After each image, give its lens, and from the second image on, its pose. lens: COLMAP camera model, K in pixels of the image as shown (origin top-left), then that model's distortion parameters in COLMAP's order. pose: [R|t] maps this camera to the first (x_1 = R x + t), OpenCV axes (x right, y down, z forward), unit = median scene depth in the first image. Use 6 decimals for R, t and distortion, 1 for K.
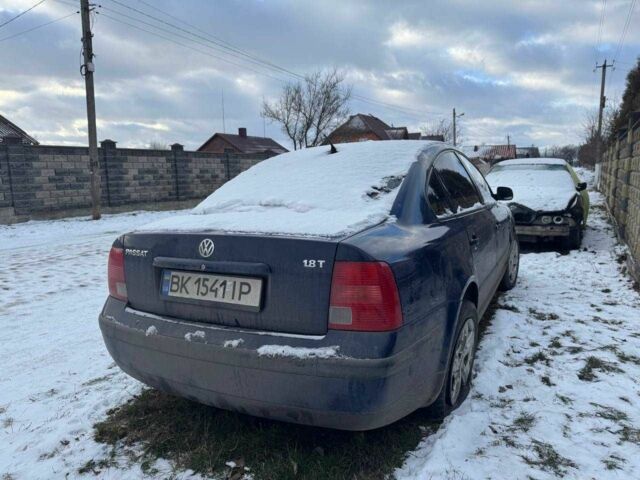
lens RADIAL K [[433.6, 0, 320.0], [0, 433.6, 240.0], [0, 0, 1]] dist [0.071821, -0.081441]
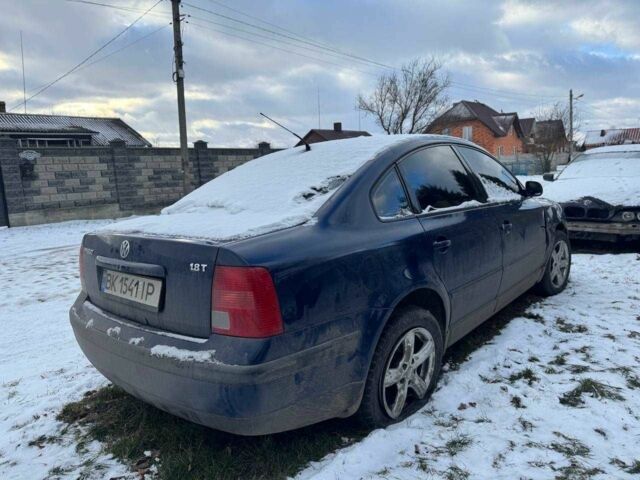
lens RADIAL K [[438.0, 0, 330.5], [0, 438.0, 240.5], [0, 0, 1]] dist [0.049241, -0.057688]
pose [[0.976309, 0.013083, -0.215986, 0.269576], [-0.009587, 0.999806, 0.017227, -0.015225], [0.216169, -0.014748, 0.976245, 0.038099]]
